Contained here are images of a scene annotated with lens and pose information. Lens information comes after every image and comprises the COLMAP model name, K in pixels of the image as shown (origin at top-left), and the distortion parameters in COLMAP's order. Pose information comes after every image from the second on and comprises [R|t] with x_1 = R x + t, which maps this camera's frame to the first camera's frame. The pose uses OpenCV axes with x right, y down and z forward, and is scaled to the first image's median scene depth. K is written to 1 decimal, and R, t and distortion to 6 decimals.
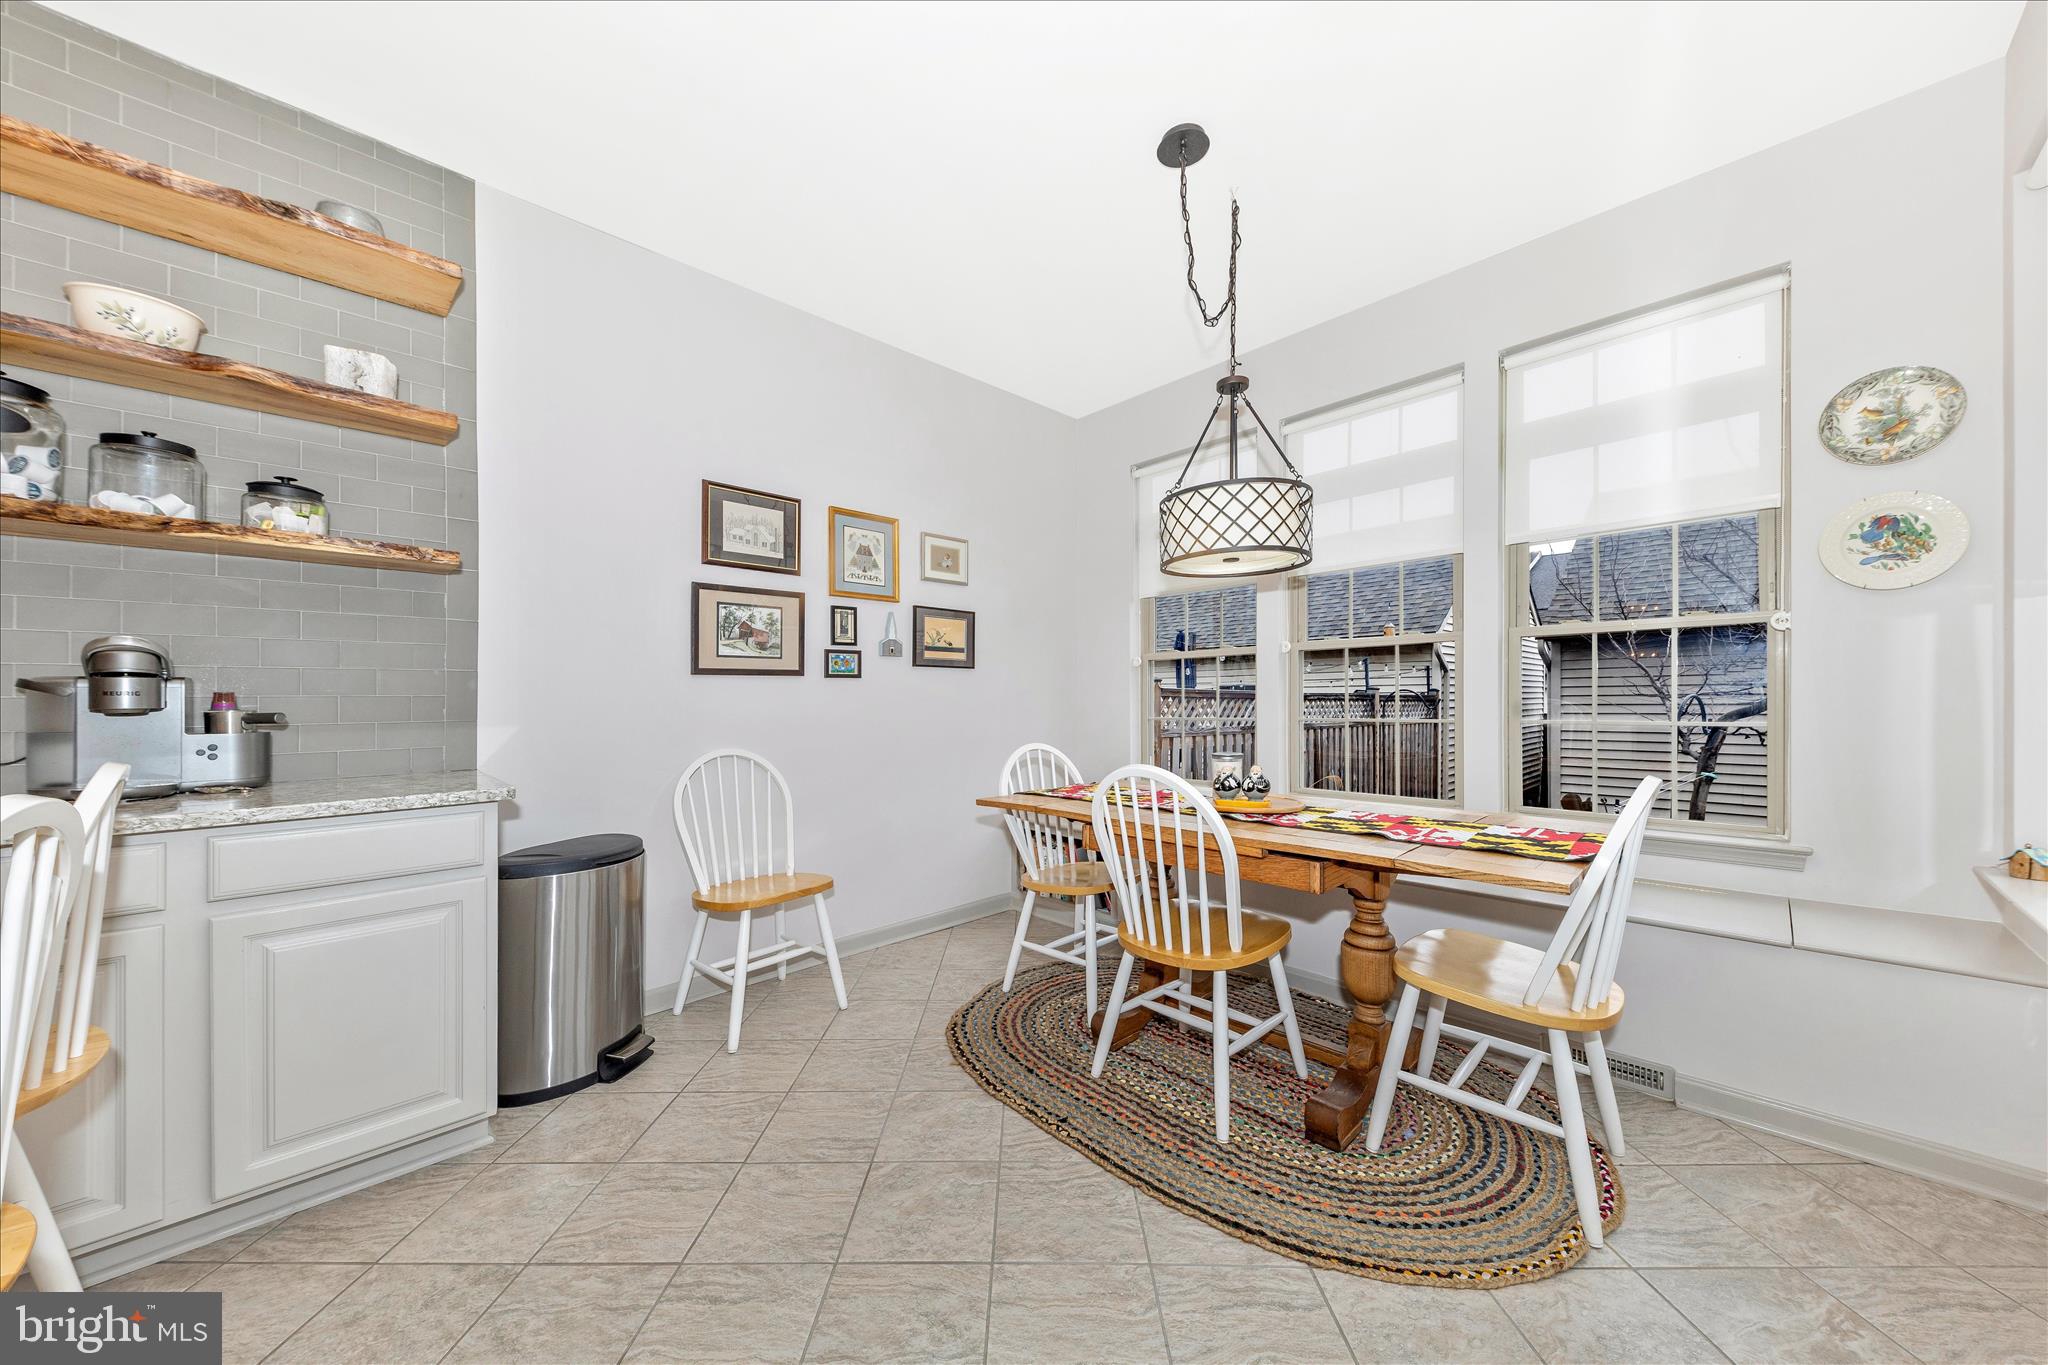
lens RADIAL K [[698.5, 0, 1018.2], [0, 698.5, 687.6], [0, 0, 1]] dist [-0.001099, -0.000140]
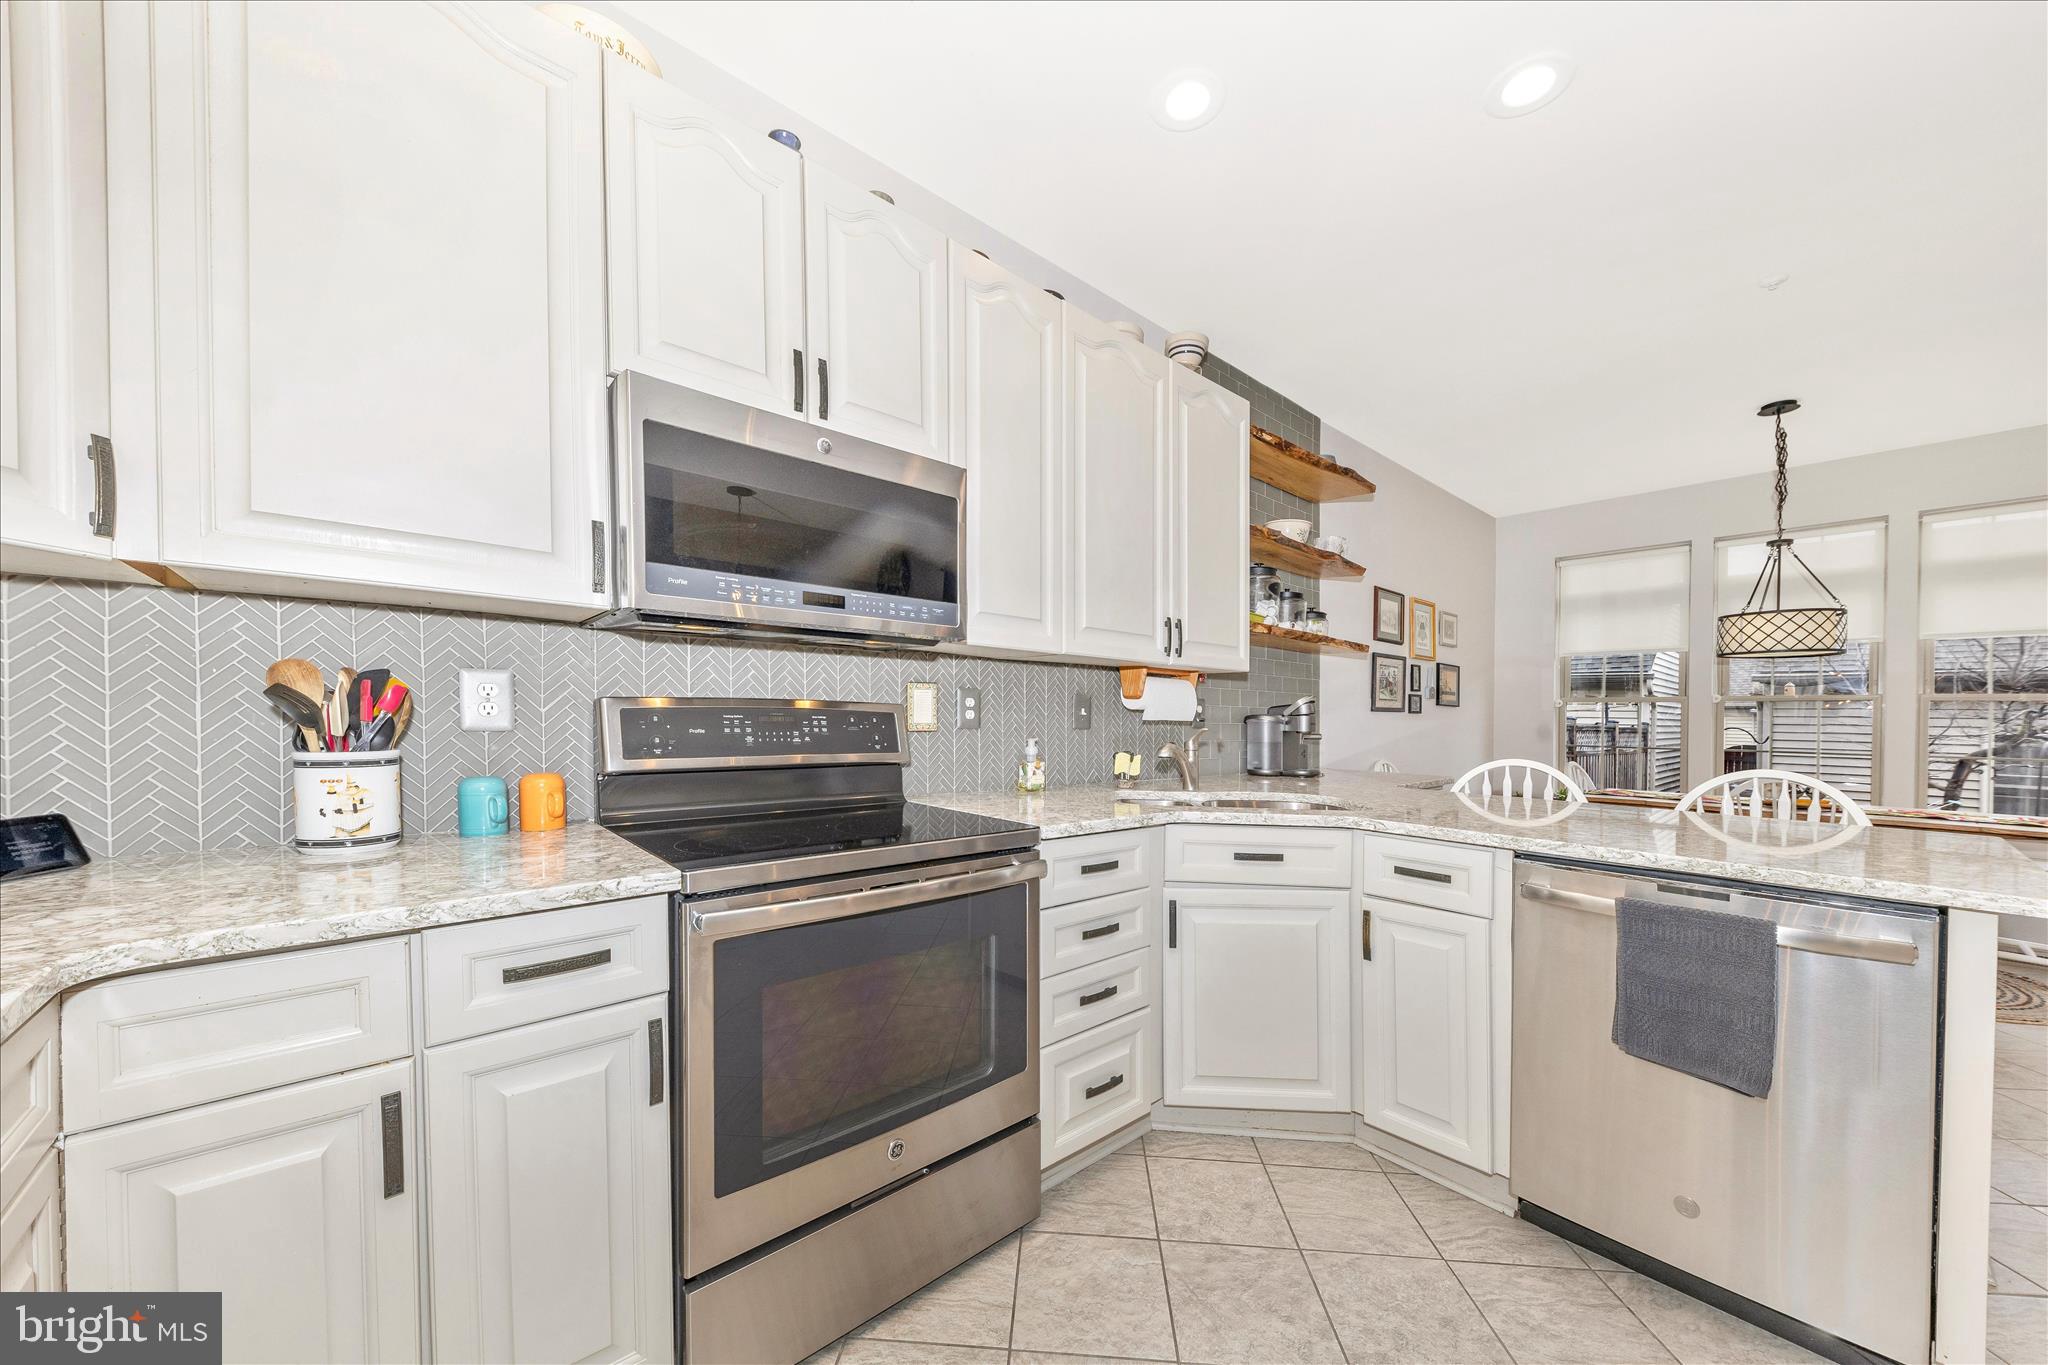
lens RADIAL K [[740.1, 0, 1014.6], [0, 740.1, 711.4], [0, 0, 1]] dist [0.011174, -0.004900]
pose [[0.998530, 0.024900, -0.048140, -1.426404], [-0.024329, 0.999627, 0.012412, -0.024286], [0.048431, -0.011222, 0.998763, -0.850986]]
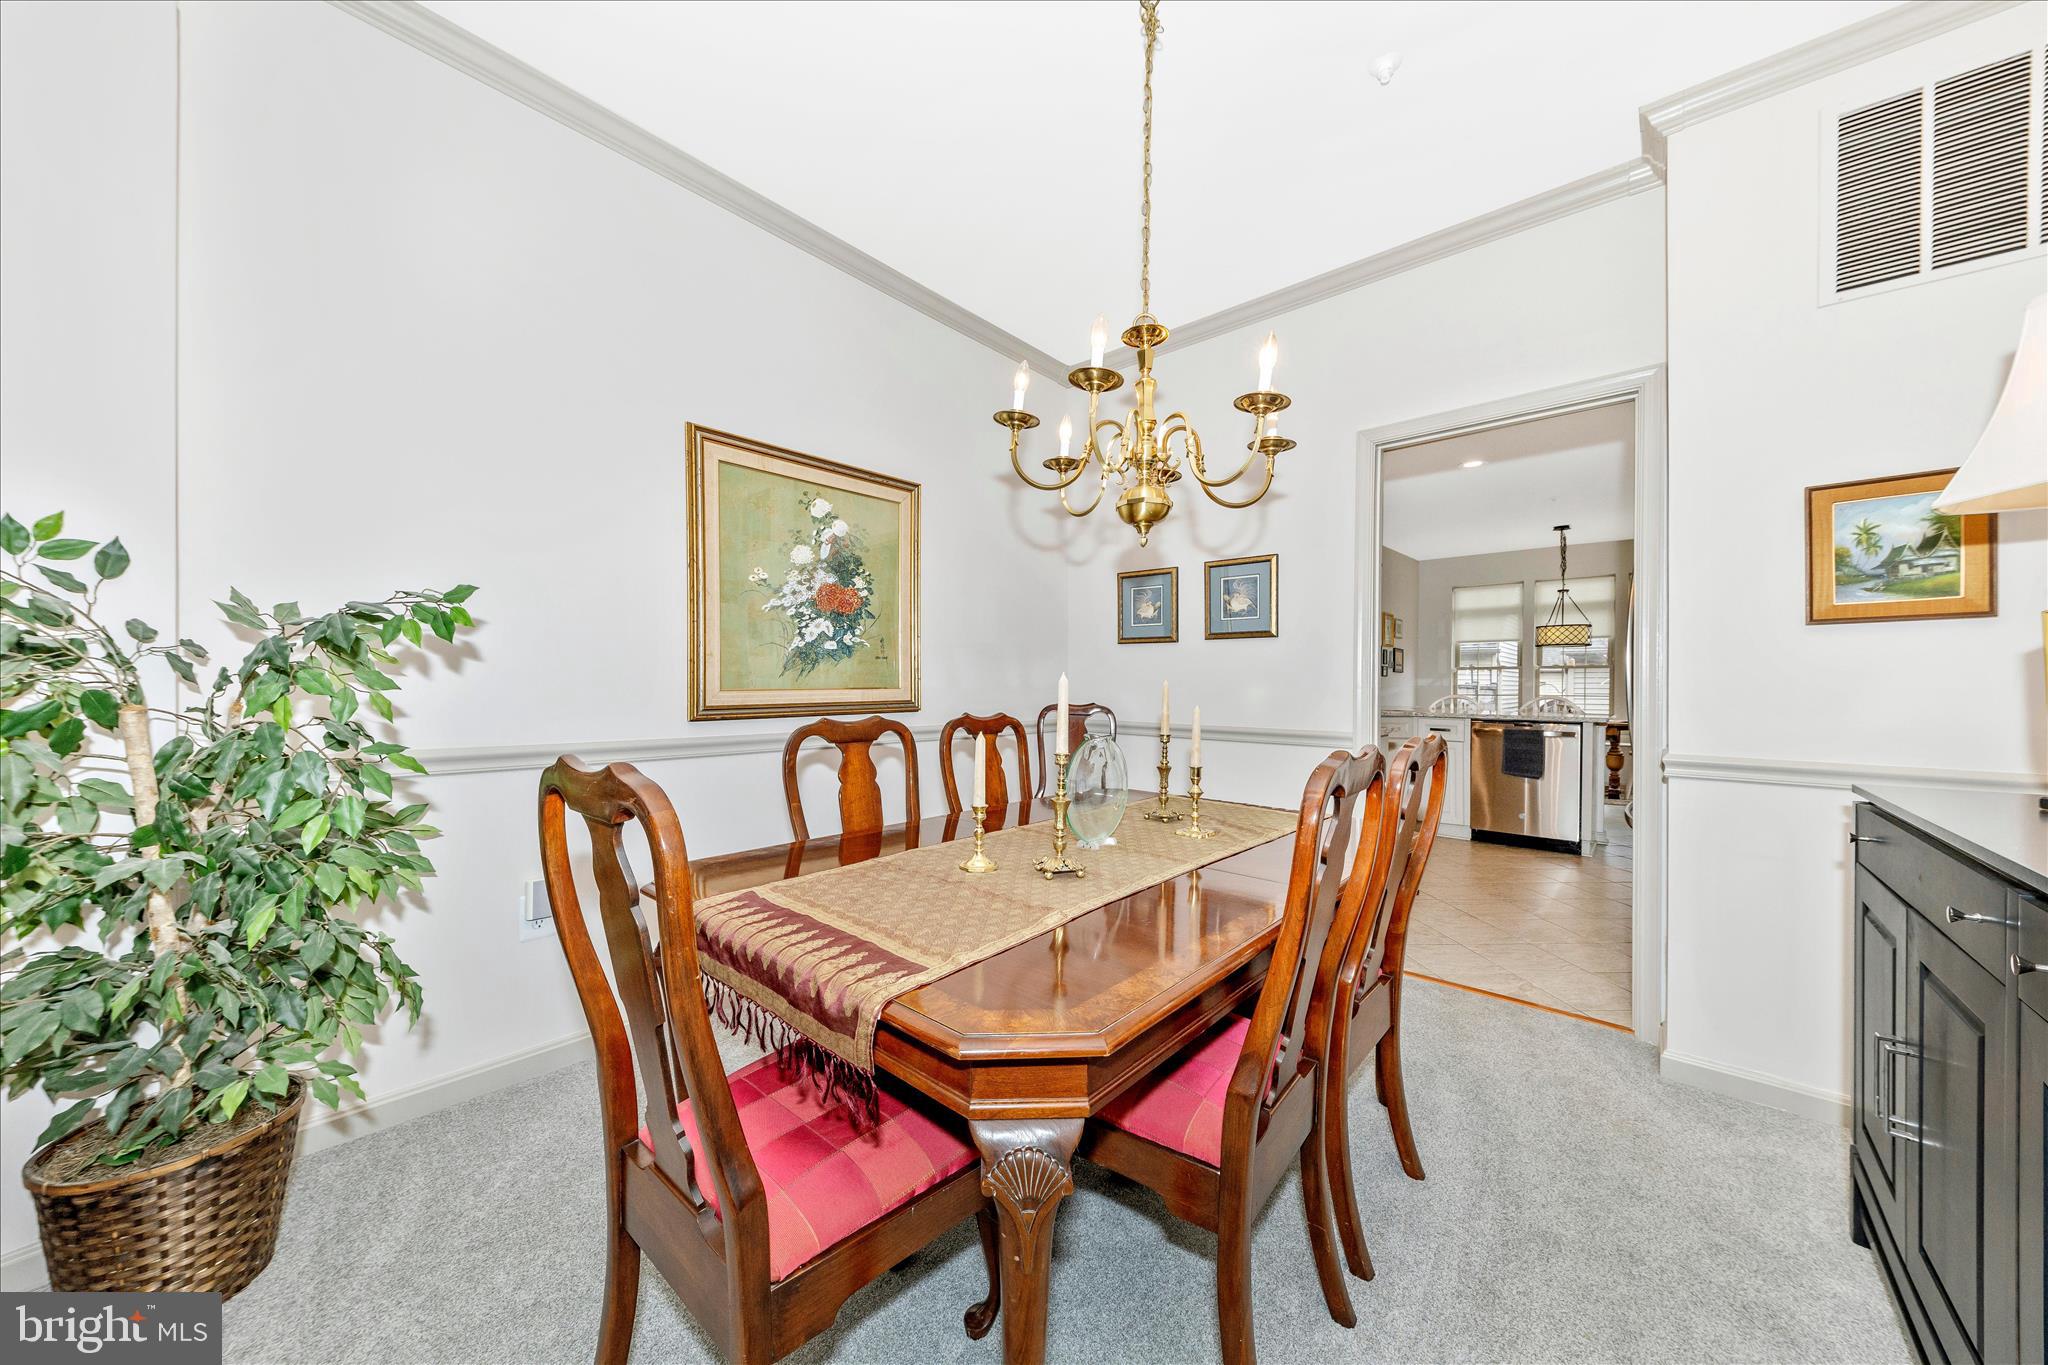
lens RADIAL K [[727.5, 0, 1023.3], [0, 727.5, 693.6], [0, 0, 1]] dist [0.026134, -0.005419]
pose [[0.995709, 0.011204, 0.091854, -2.701643], [-0.013509, 0.999608, 0.024511, 0.000981], [-0.091543, -0.025647, 0.995471, -2.402236]]
